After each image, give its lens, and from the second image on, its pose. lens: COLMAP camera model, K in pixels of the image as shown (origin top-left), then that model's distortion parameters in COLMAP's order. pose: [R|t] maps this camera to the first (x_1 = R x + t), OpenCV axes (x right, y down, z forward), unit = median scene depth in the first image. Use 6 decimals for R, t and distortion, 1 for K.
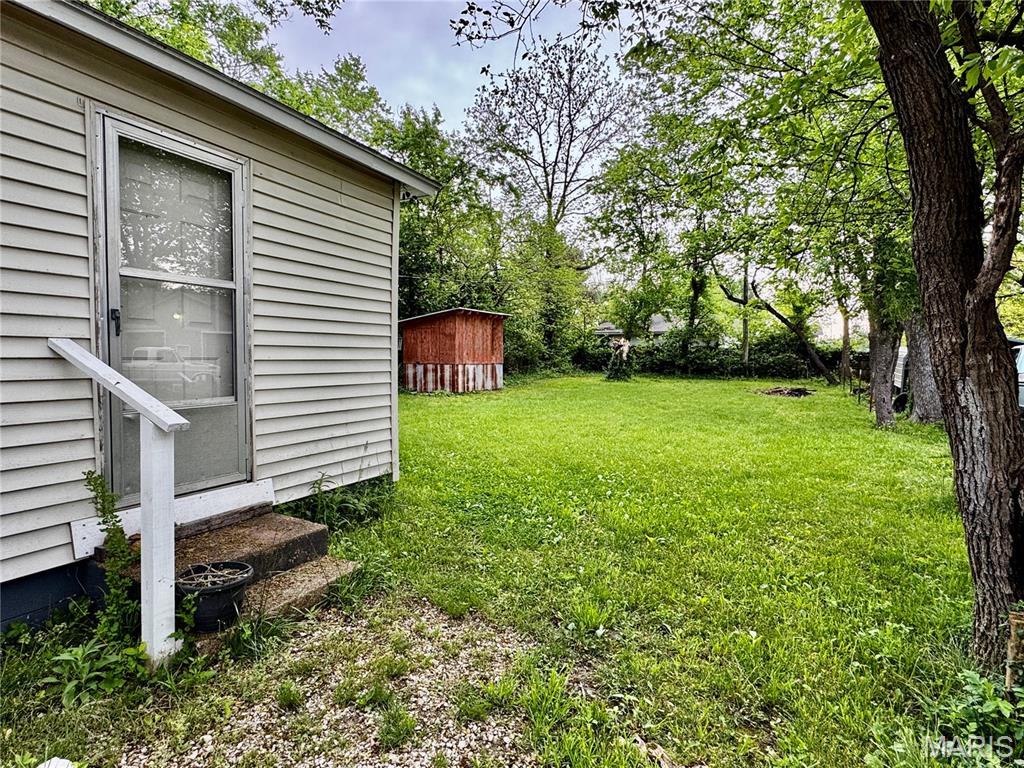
lens RADIAL K [[565.2, 0, 513.9], [0, 565.2, 384.0], [0, 0, 1]] dist [0.005419, 0.001121]
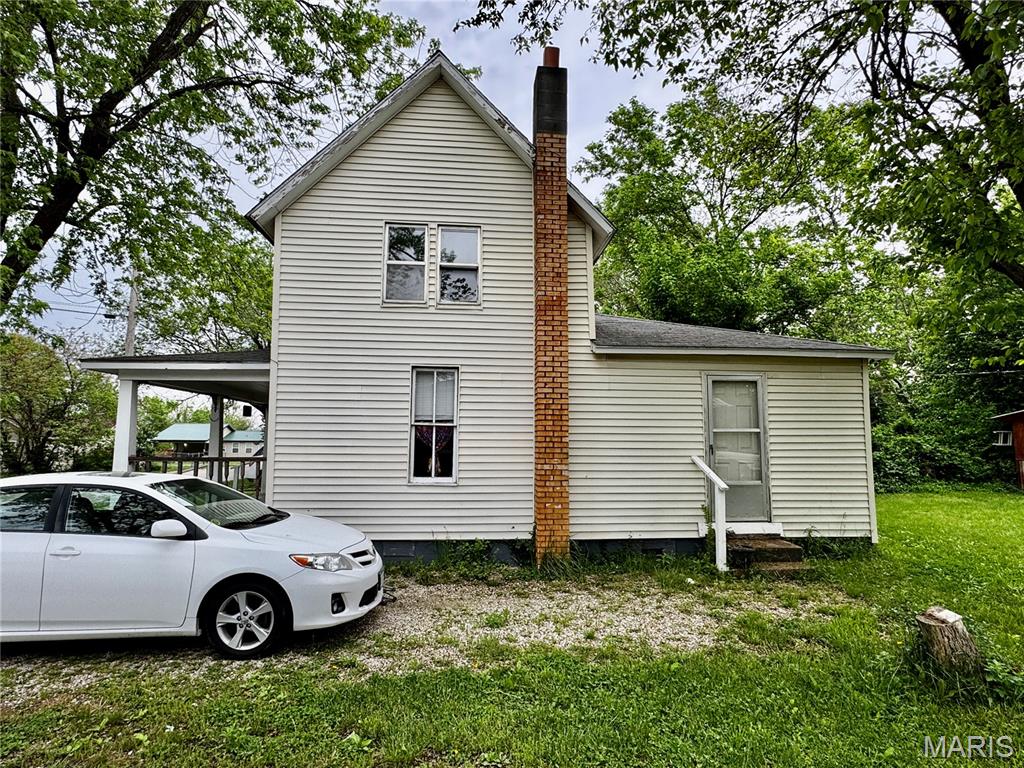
lens RADIAL K [[565.2, 0, 513.1], [0, 565.2, 384.9], [0, 0, 1]] dist [0.005419, 0.001121]
pose [[0.524403, -0.091468, -0.846543, 0.986333], [-0.040682, 0.990386, -0.132211, -0.019111], [0.850498, 0.103771, 0.515641, -1.086426]]
